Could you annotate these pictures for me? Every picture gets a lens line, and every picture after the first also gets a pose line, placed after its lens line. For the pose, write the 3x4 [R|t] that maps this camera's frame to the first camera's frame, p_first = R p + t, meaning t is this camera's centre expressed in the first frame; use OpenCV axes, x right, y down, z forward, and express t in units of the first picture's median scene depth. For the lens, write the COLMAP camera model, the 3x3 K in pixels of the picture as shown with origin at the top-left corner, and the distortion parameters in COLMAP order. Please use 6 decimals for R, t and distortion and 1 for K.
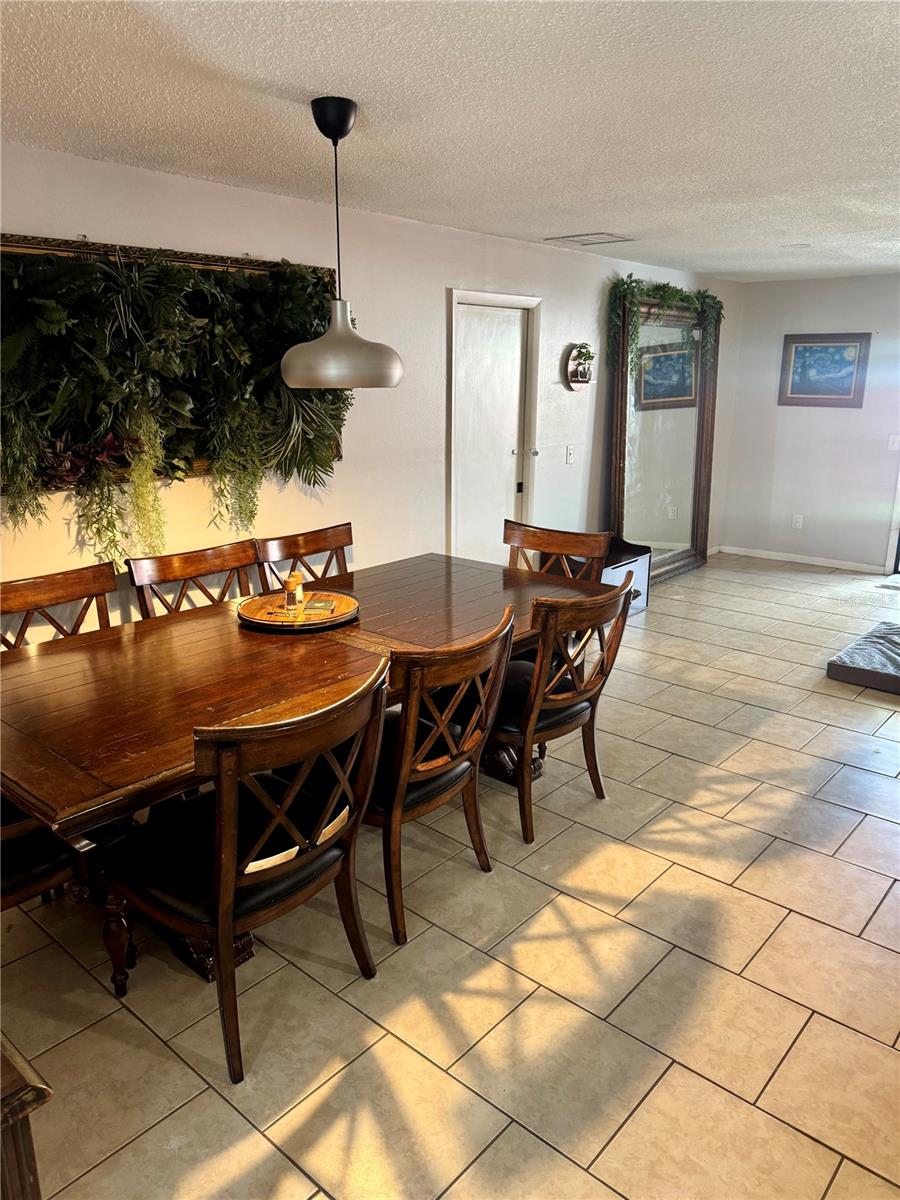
lens RADIAL K [[855.5, 0, 441.0], [0, 855.5, 599.0], [0, 0, 1]] dist [0.057990, -0.057378]
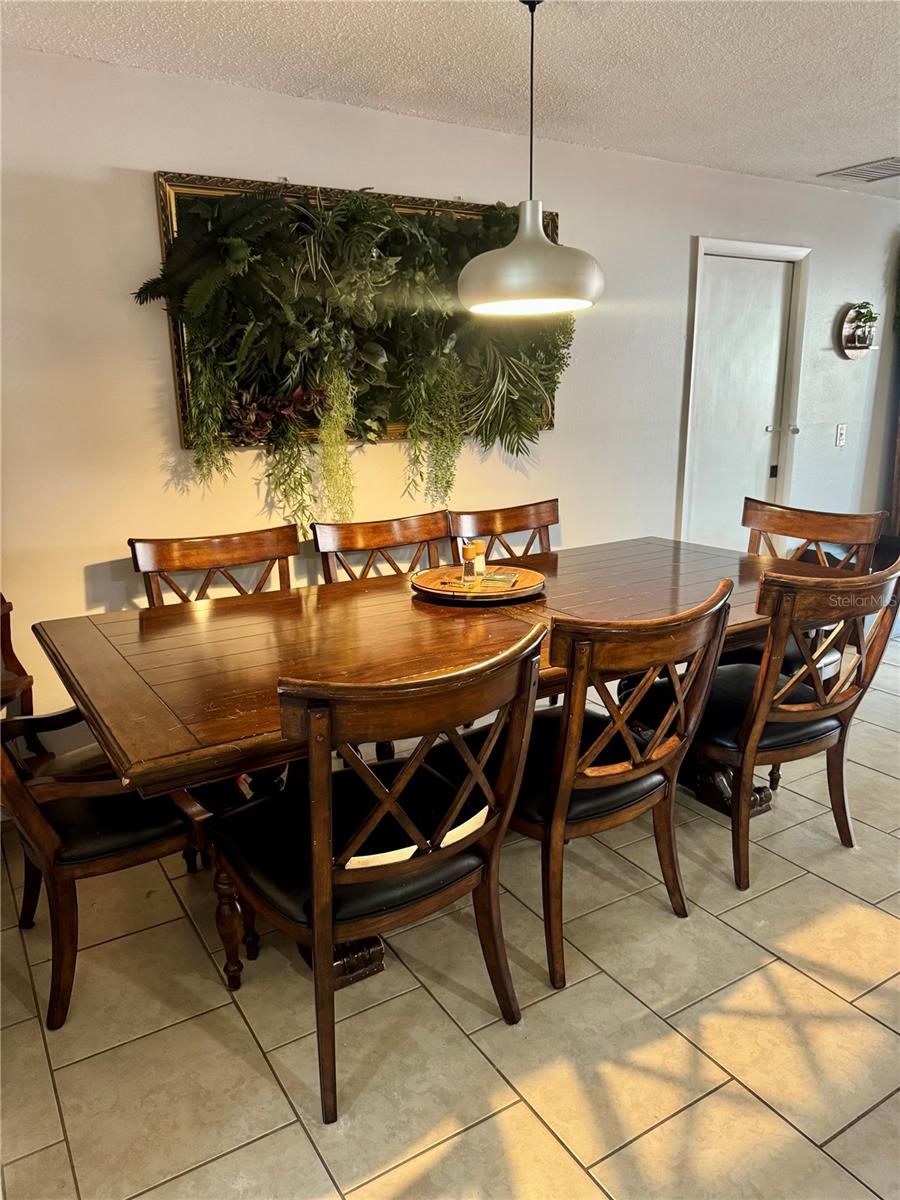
lens RADIAL K [[855.5, 0, 445.5], [0, 855.5, 601.7], [0, 0, 1]] dist [0.057990, -0.057378]
pose [[0.958113, 0.054955, -0.281069, 0.052345], [-0.059939, 0.998160, -0.009159, 0.045434], [0.280049, 0.025622, 0.959644, 0.159239]]
